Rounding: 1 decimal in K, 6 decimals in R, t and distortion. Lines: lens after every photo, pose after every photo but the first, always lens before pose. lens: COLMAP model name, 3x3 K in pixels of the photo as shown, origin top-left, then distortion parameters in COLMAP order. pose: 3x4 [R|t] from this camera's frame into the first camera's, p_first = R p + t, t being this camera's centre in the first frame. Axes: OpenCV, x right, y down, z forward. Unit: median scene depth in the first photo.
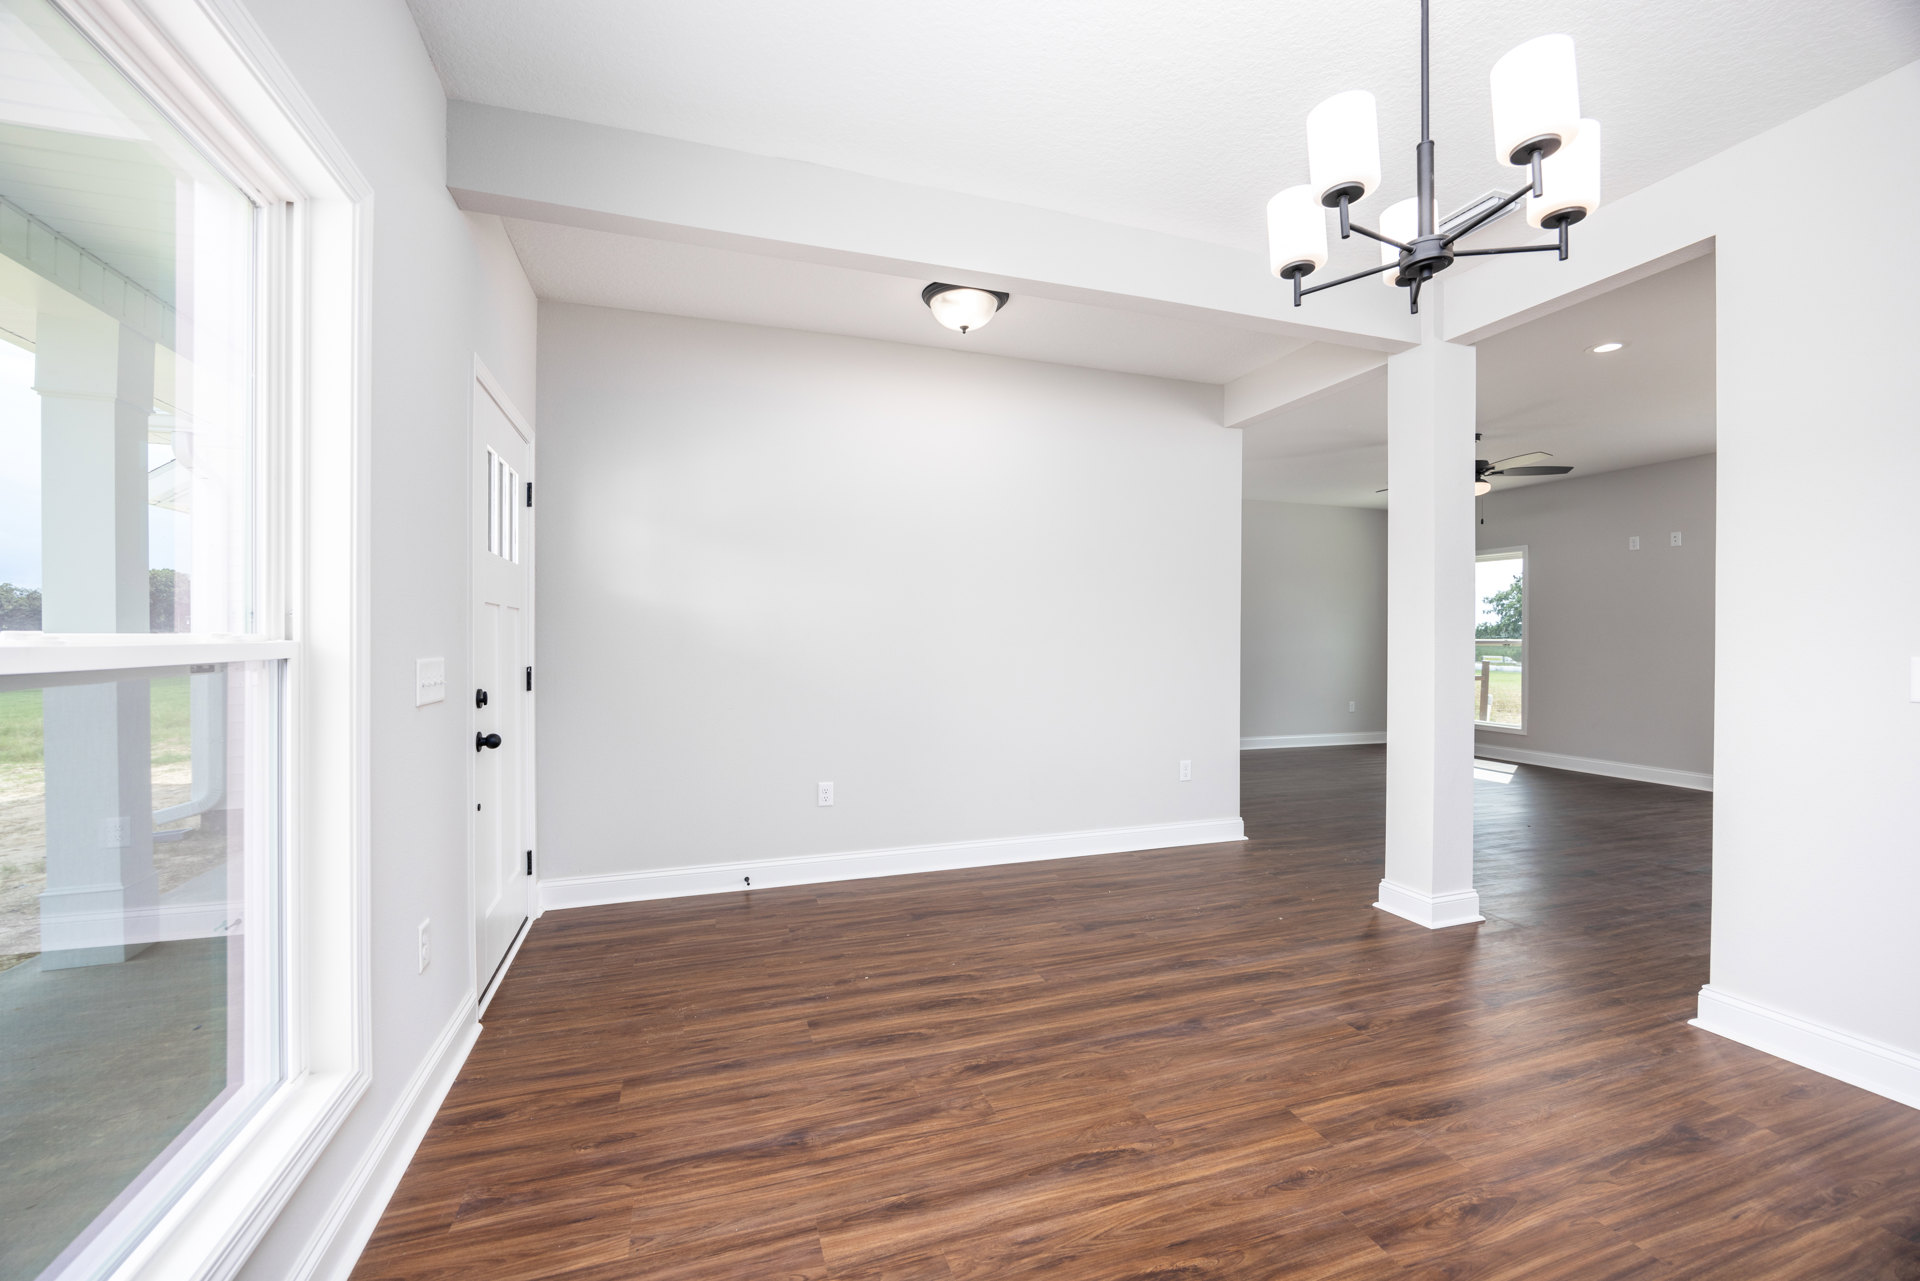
lens RADIAL K [[798.9, 0, 960.0], [0, 798.9, 640.5], [0, 0, 1]] dist [-0.000480, -0.000112]
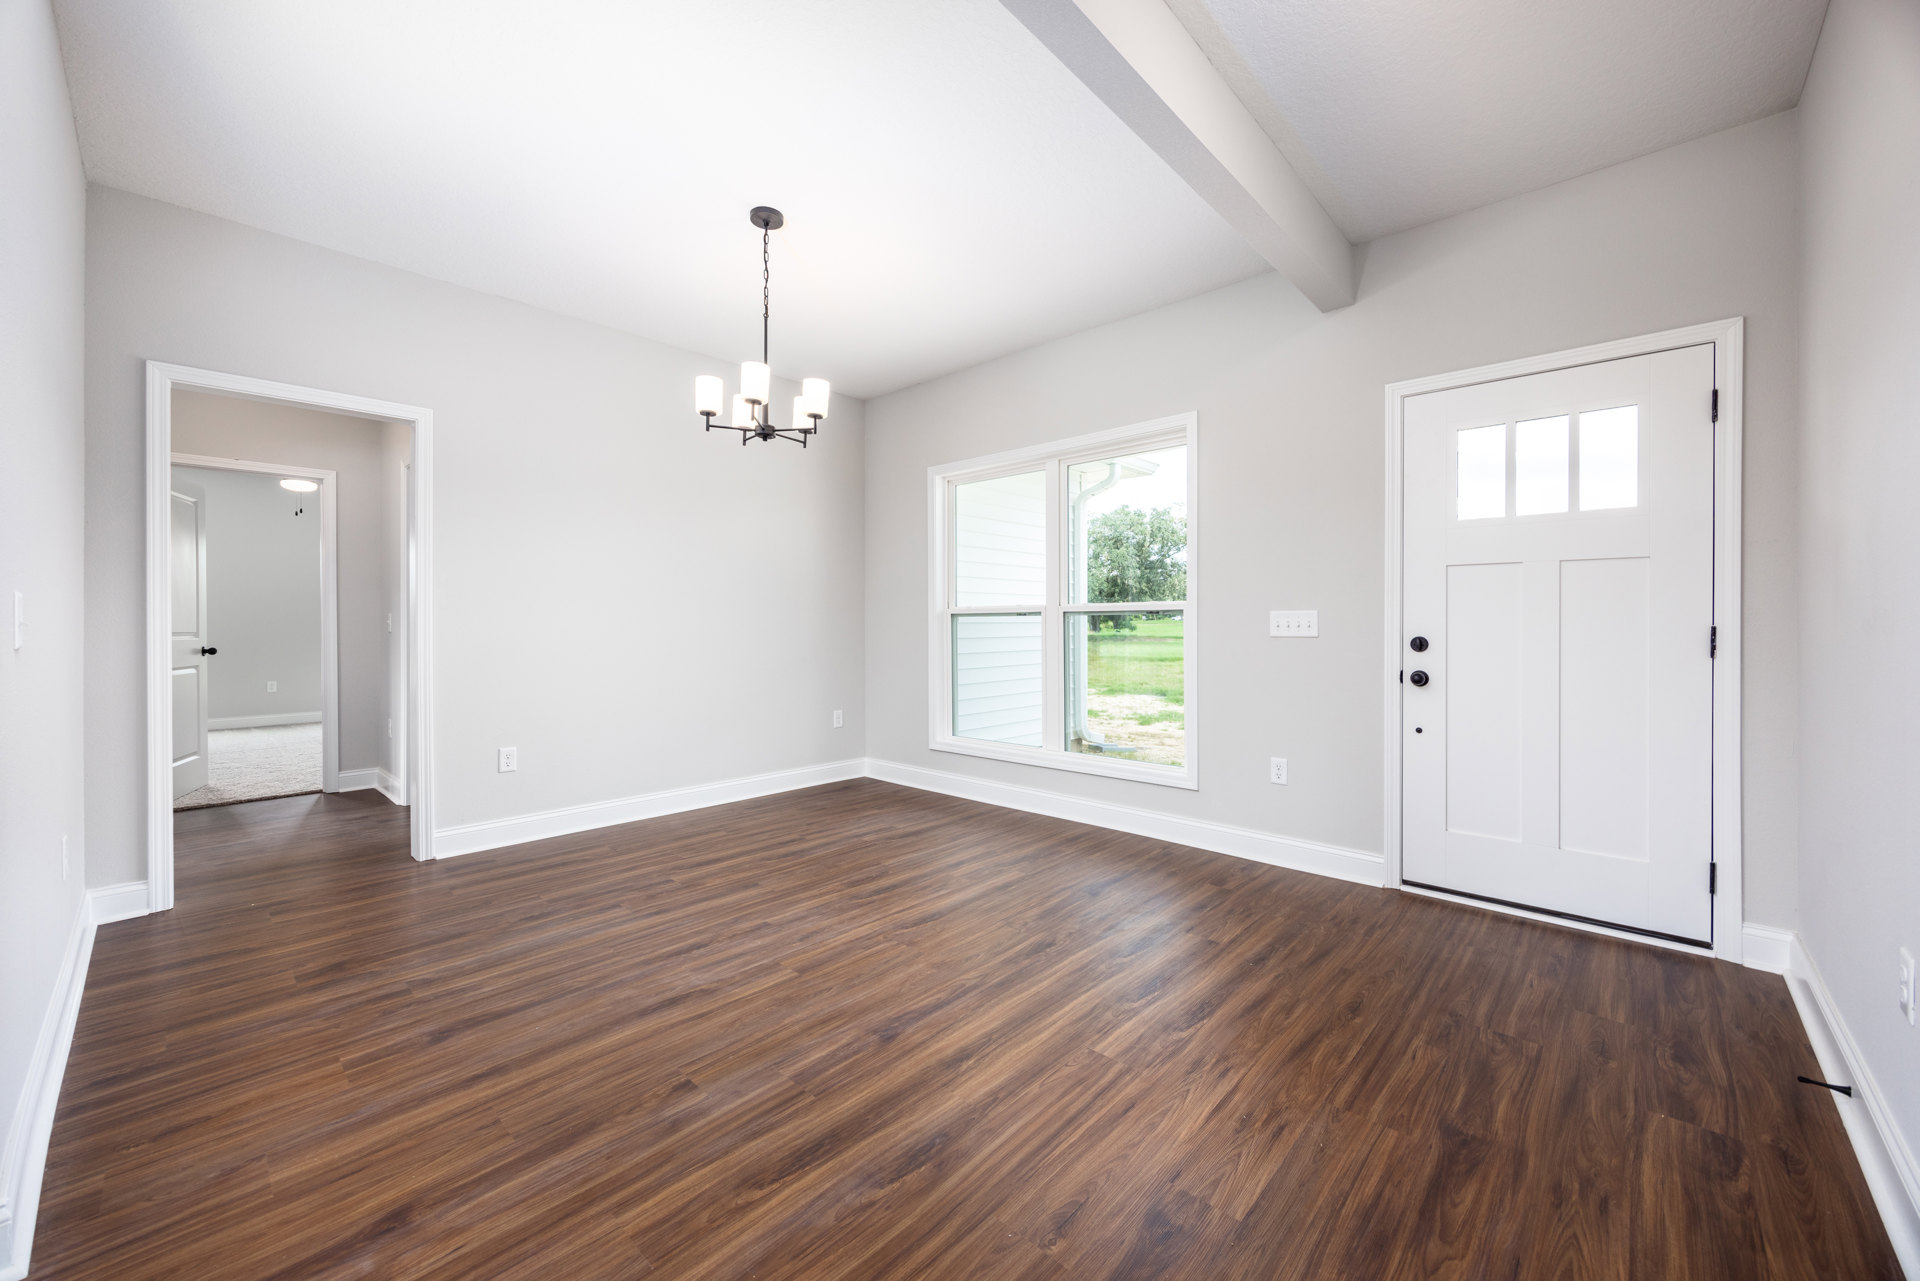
lens RADIAL K [[736.5, 0, 960.7], [0, 736.5, 623.6], [0, 0, 1]] dist [-0.000804, -0.000057]
pose [[-0.884131, -0.001404, -0.467238, 0.615999], [-0.002071, 0.999997, 0.000914, 0.044623], [0.467235, 0.001776, -0.884131, 1.801317]]
